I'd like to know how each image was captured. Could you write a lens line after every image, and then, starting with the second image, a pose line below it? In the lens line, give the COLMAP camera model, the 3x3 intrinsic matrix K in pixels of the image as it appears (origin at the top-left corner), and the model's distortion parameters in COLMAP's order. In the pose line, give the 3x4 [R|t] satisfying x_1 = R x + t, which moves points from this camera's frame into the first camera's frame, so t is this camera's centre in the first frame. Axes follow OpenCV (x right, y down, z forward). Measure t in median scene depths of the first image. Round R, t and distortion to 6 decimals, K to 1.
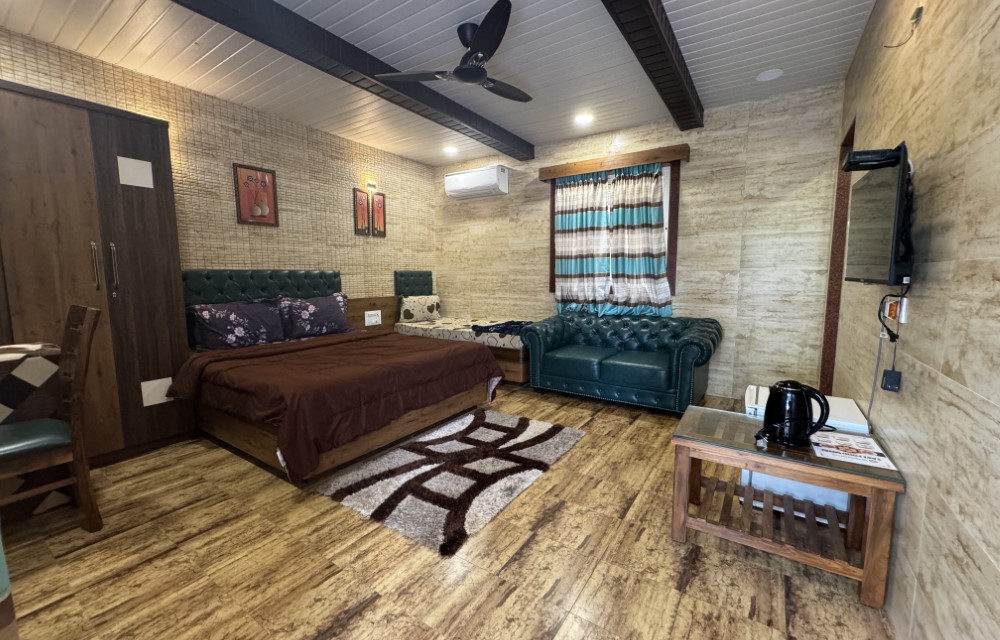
lens RADIAL K [[400.8, 0, 498.2], [0, 400.8, 326.8], [0, 0, 1]] dist [-0.001235, -0.000180]
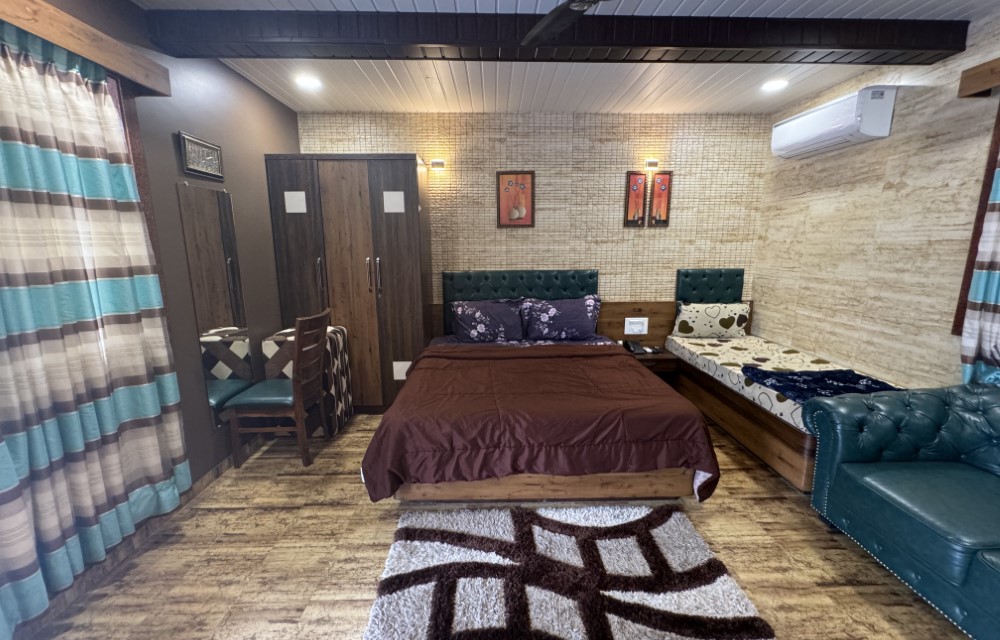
lens RADIAL K [[400.8, 0, 501.4], [0, 400.8, 323.8], [0, 0, 1]] dist [-0.001235, -0.000180]
pose [[0.578012, 0.159832, -0.800222, 0.238956], [-0.102600, 0.987083, 0.123045, -0.123368], [0.809552, 0.010981, 0.586945, 0.339664]]
